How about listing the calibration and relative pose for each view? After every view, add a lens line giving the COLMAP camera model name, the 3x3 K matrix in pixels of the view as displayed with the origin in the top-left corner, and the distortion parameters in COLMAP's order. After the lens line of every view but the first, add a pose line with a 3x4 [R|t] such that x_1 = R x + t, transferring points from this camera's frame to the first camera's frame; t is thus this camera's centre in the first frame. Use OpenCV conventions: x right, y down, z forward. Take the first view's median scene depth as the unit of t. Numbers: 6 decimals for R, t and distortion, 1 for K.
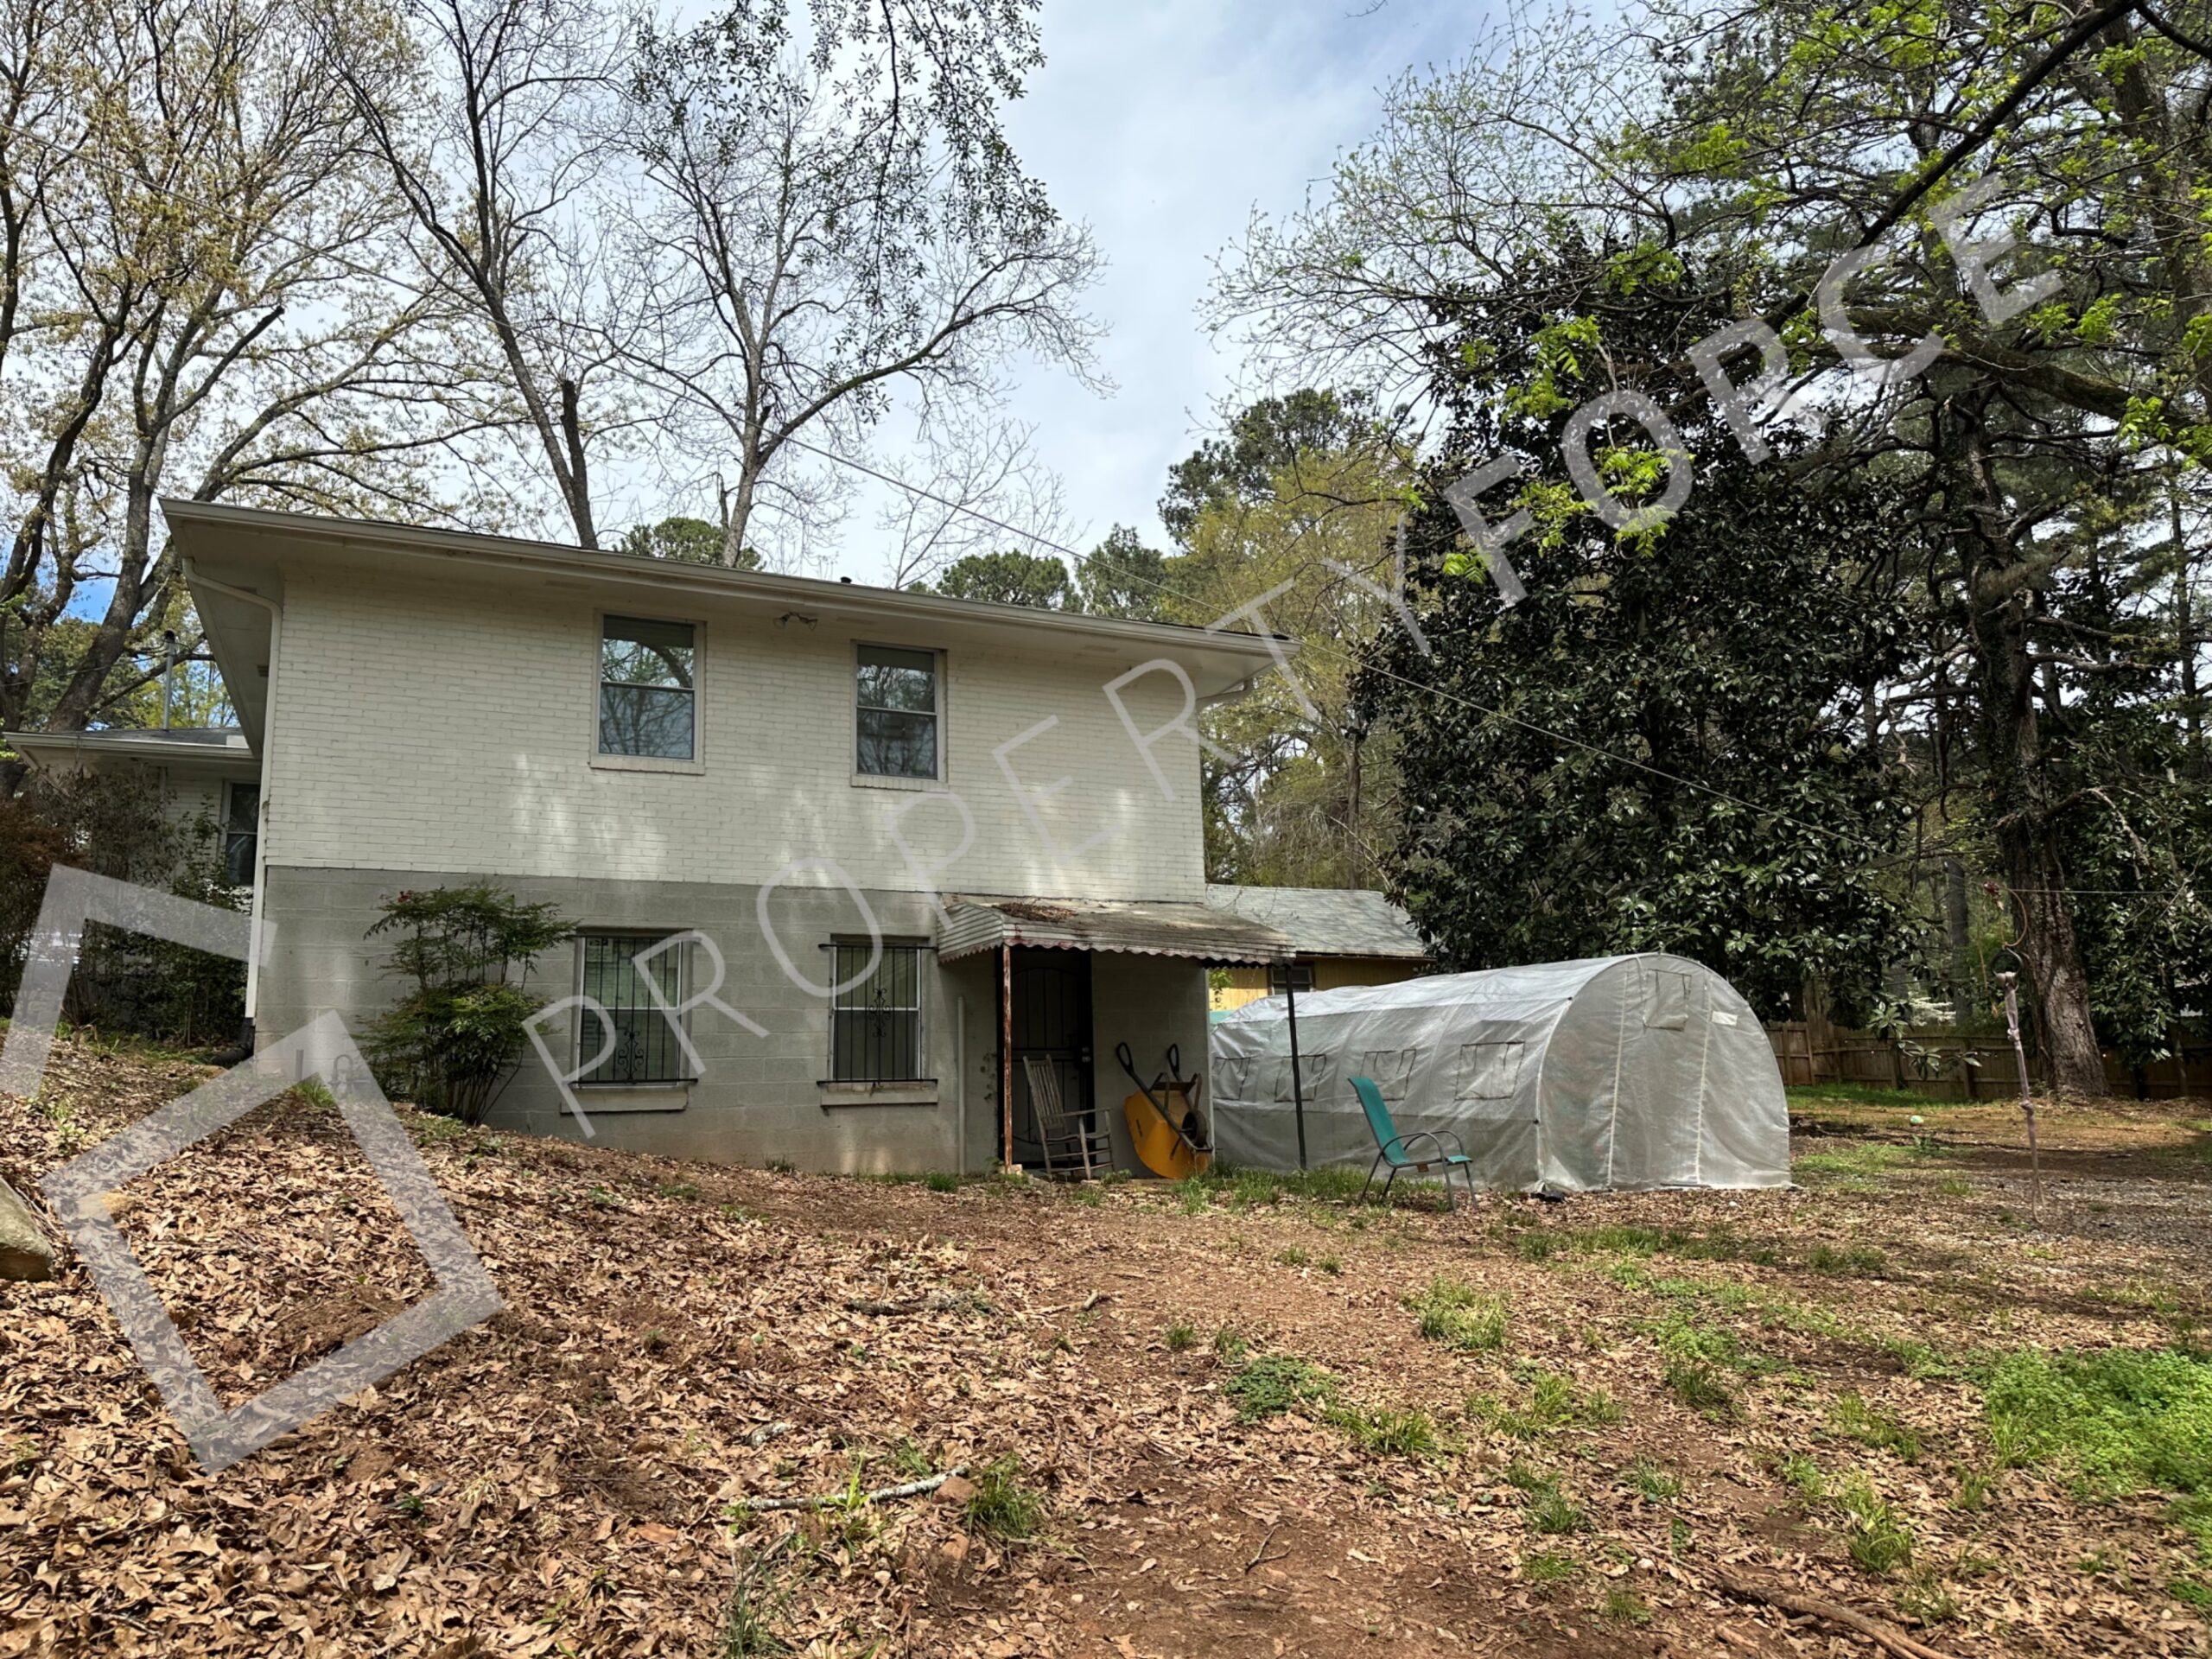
lens RADIAL K [[1570.0, 0, 1106.0], [0, 1570.0, 829.5], [0, 0, 1]] dist [0.096351, -0.142054]
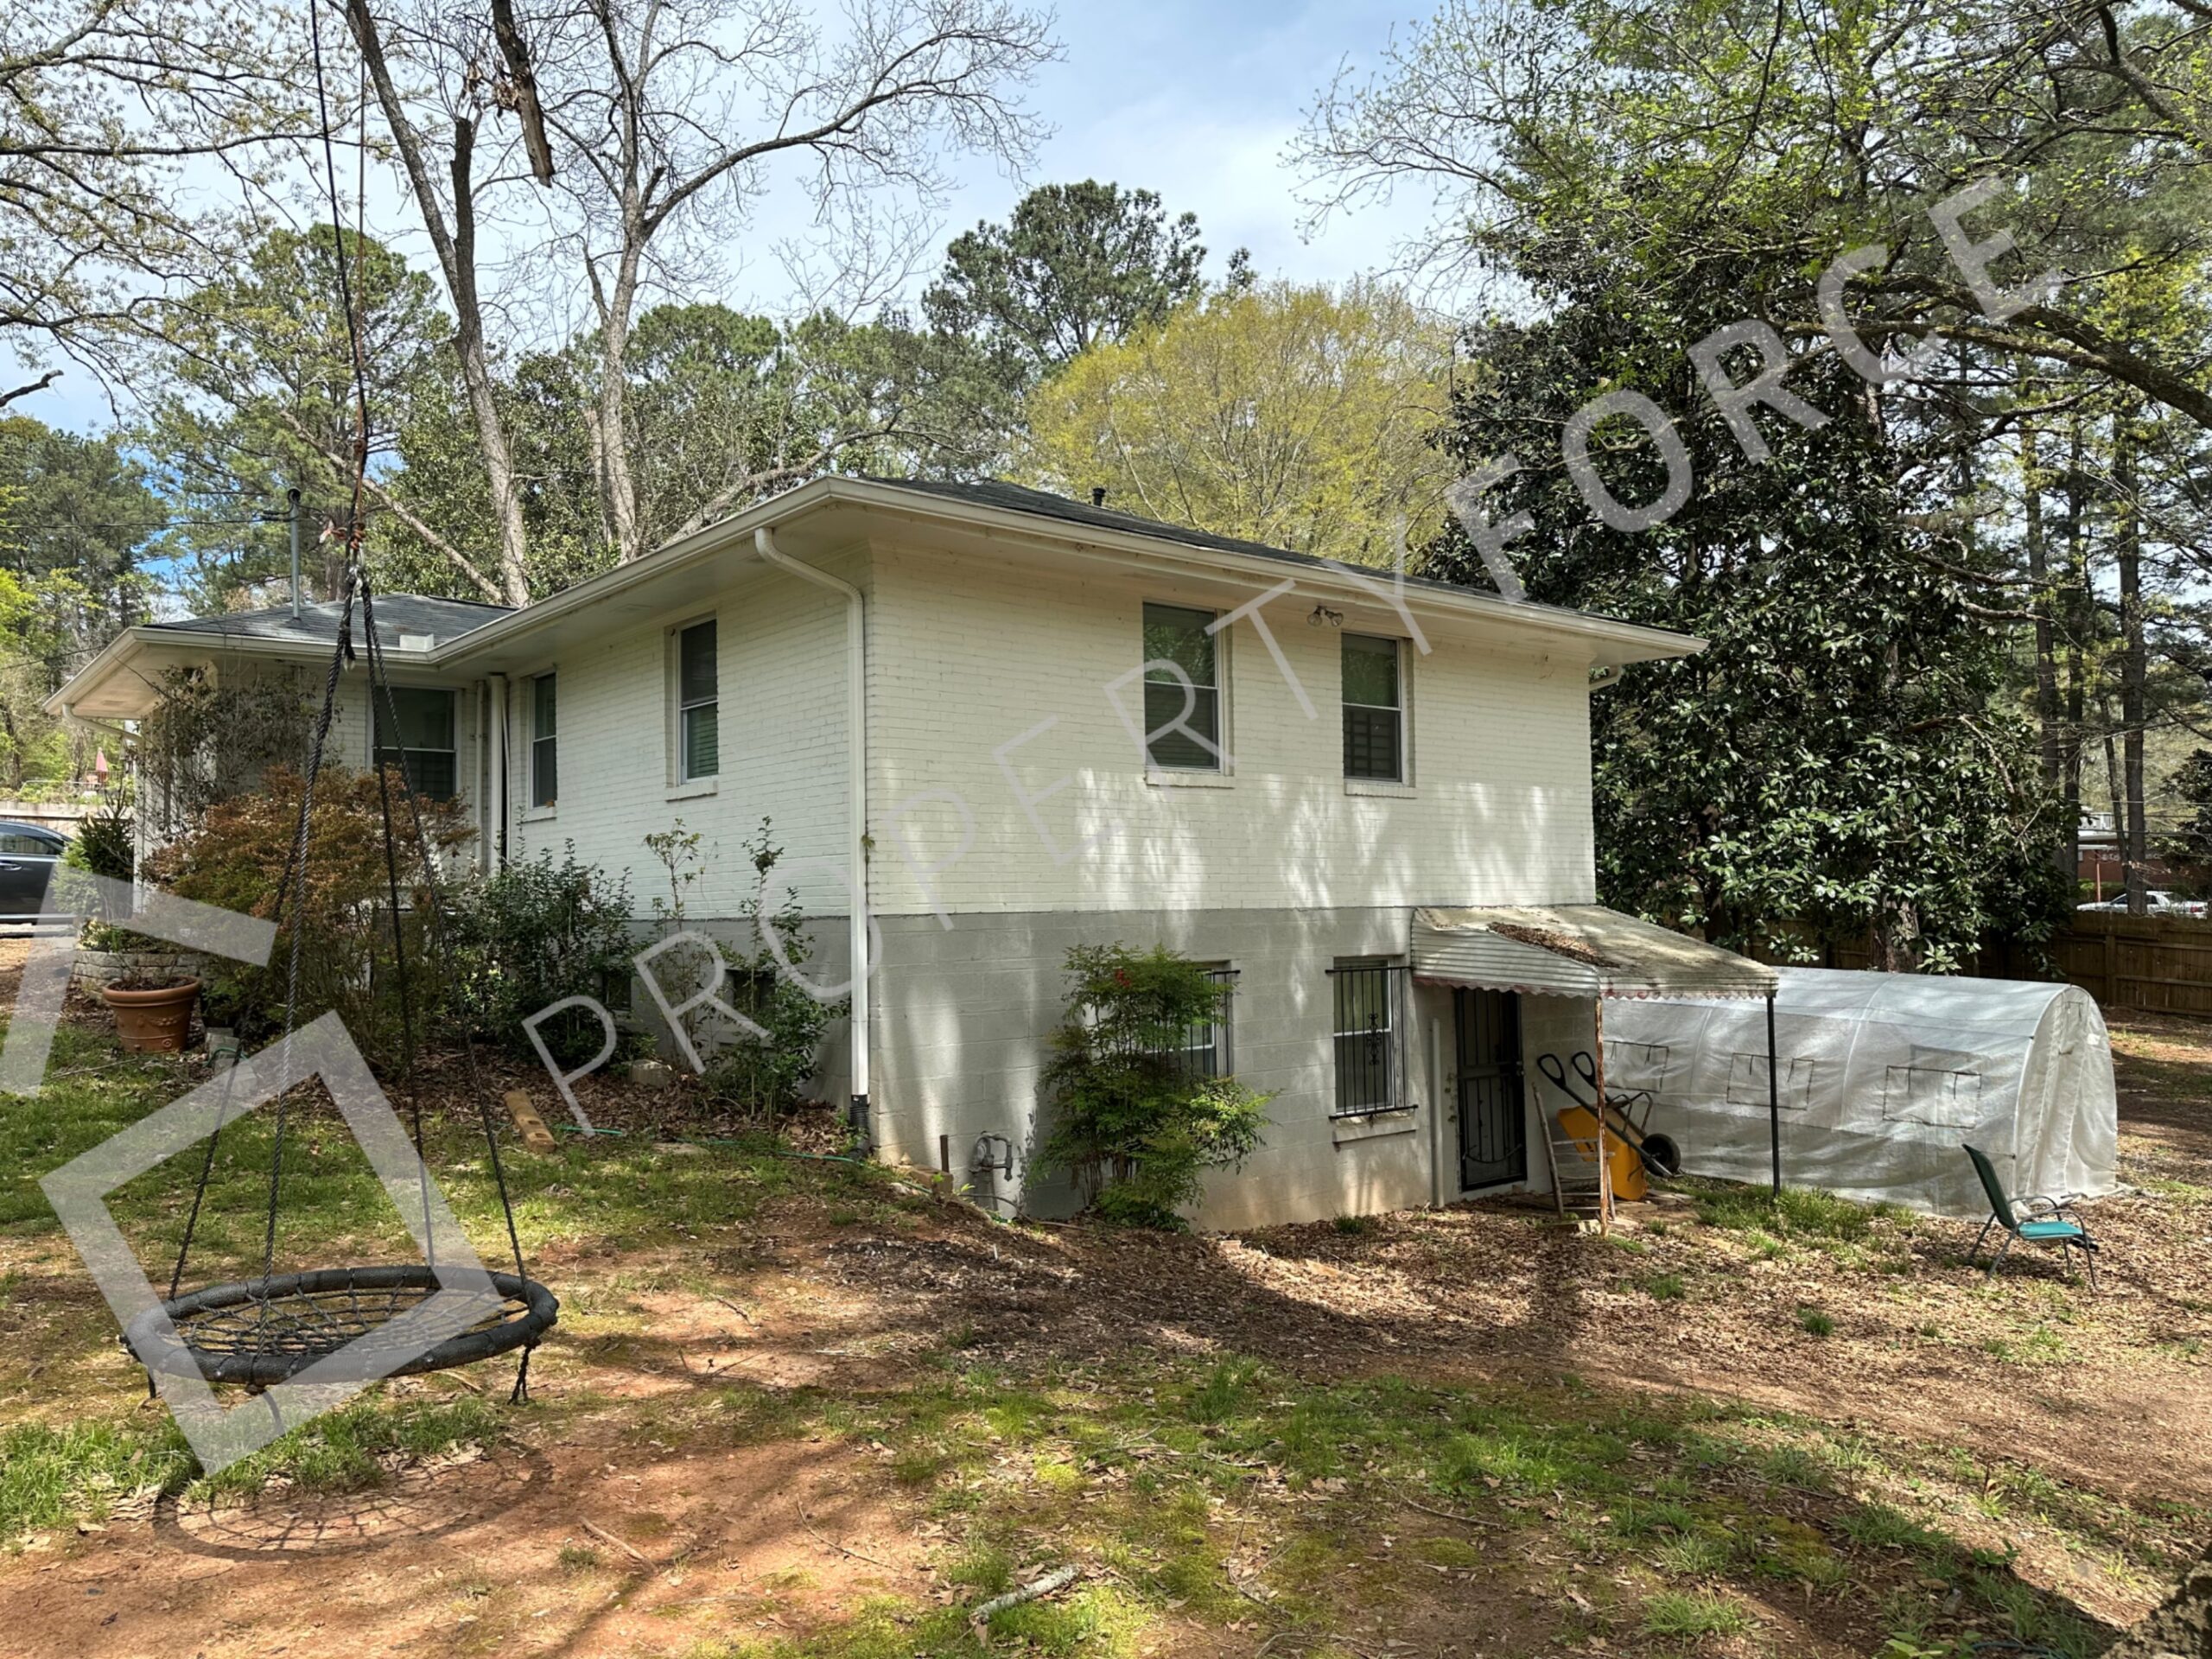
lens RADIAL K [[1597.4, 0, 1105.3], [0, 1597.4, 791.3], [0, 0, 1]] dist [0.066295, -0.111509]
pose [[0.958061, 0.032935, 0.284664, -0.294688], [-0.068444, 0.990922, 0.115707, -0.066871], [-0.278269, -0.130338, 0.951619, 0.080327]]
